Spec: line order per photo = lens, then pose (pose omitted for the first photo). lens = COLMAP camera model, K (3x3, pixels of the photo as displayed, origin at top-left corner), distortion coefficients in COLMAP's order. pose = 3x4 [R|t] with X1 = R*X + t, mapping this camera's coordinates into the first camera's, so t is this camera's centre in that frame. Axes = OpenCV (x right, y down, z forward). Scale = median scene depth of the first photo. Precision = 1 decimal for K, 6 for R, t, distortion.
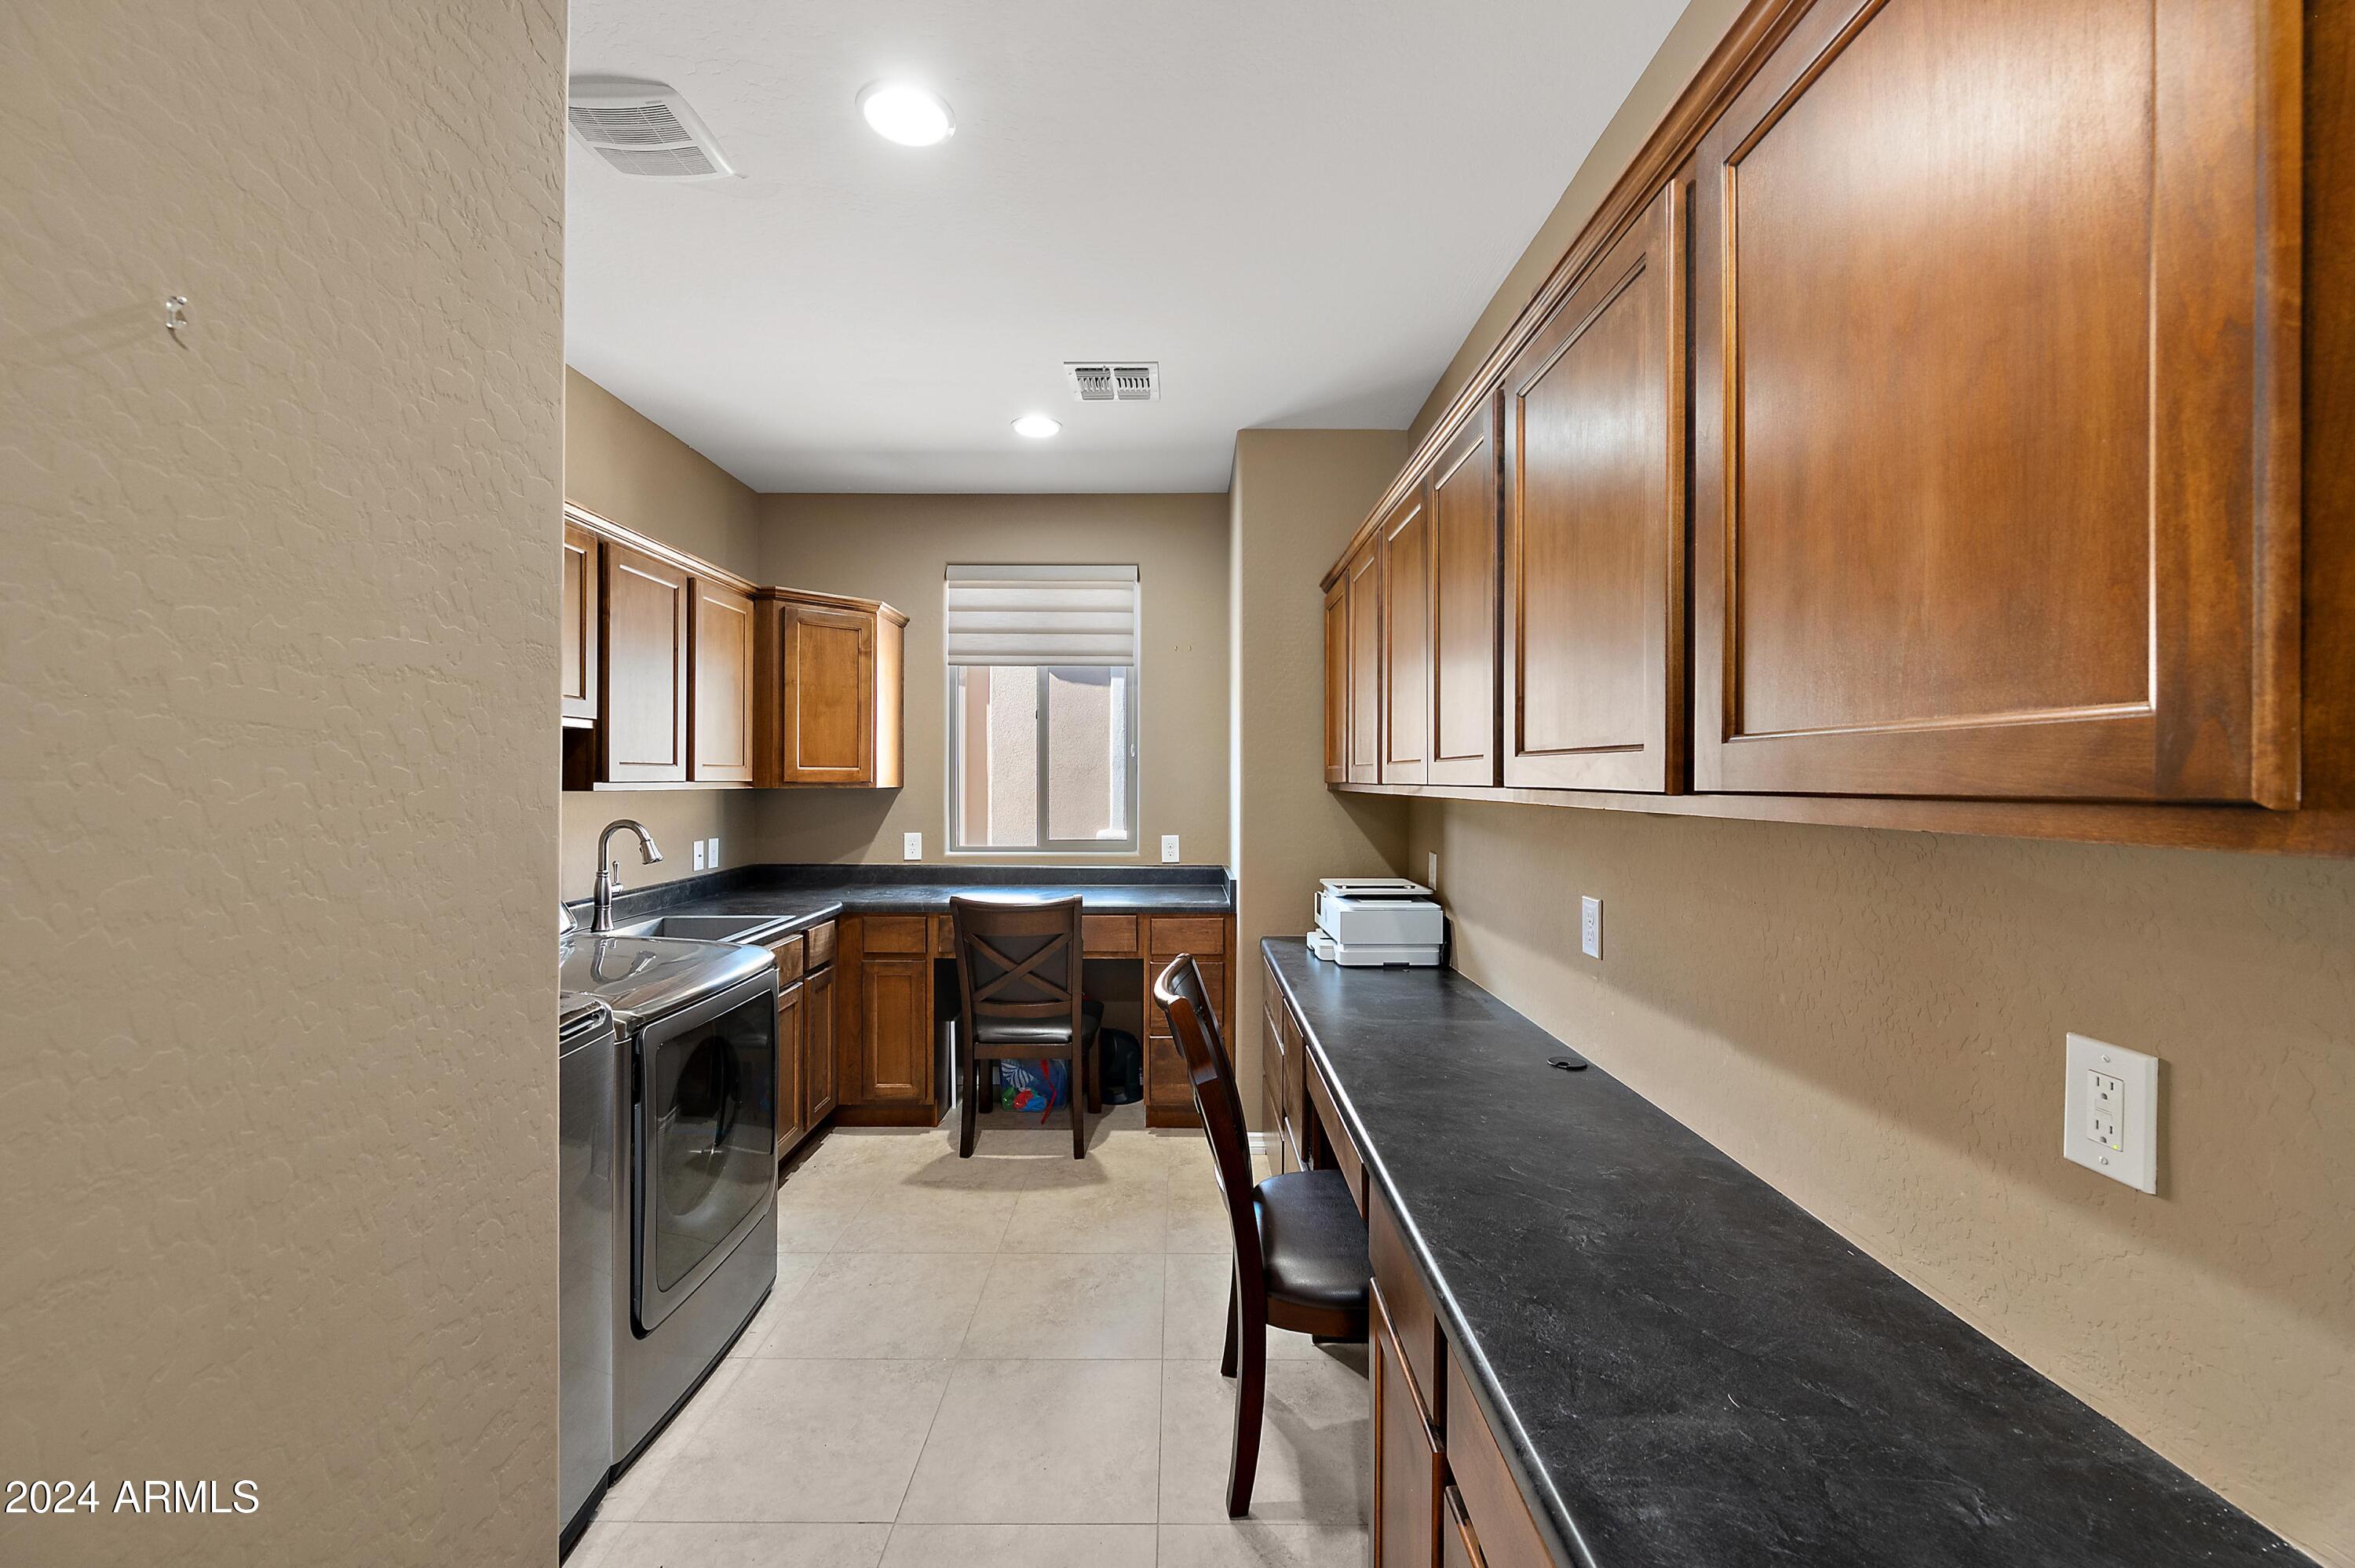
lens RADIAL K [[937.1, 0, 1174.1], [0, 937.1, 782.6], [0, 0, 1]] dist [0.000119, -0.000903]
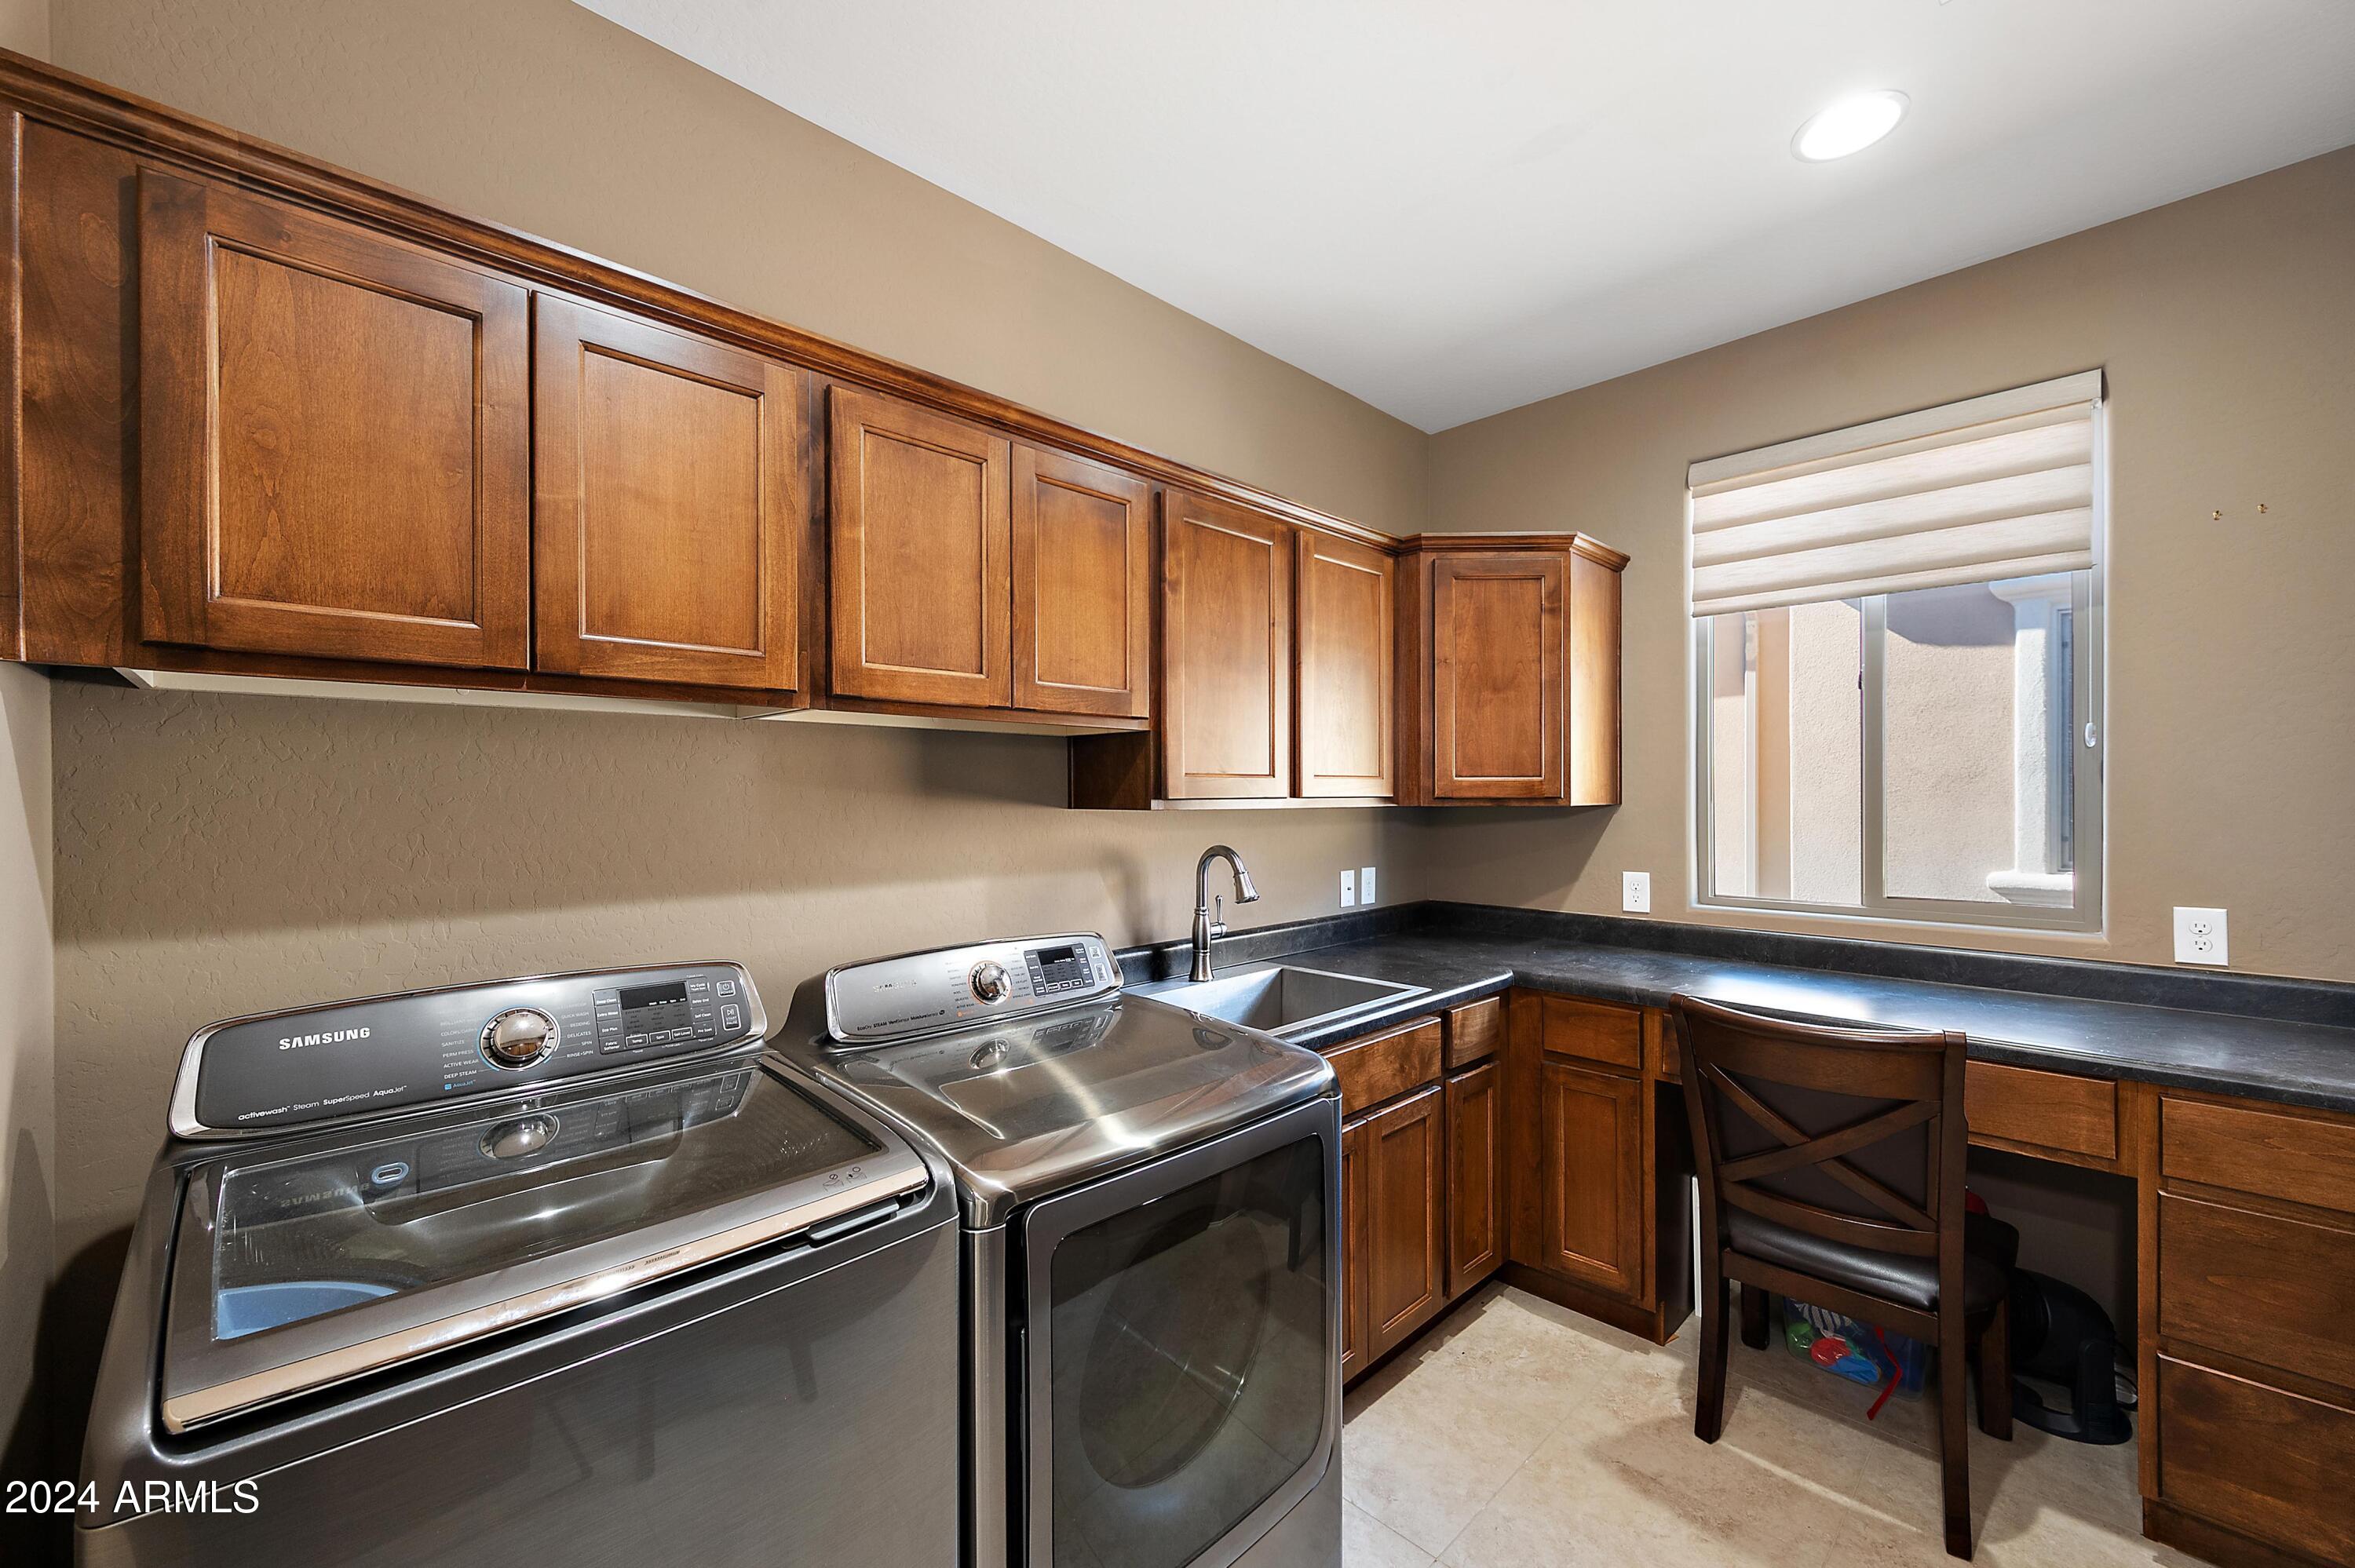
lens RADIAL K [[937.1, 0, 1168.2], [0, 937.1, 796.3], [0, 0, 1]] dist [0.000119, -0.000903]
pose [[0.699837, -0.002152, -0.714299, -0.036734], [0.002405, 0.999997, -0.000656, -0.001857], [0.714299, -0.001259, 0.699840, 0.332076]]
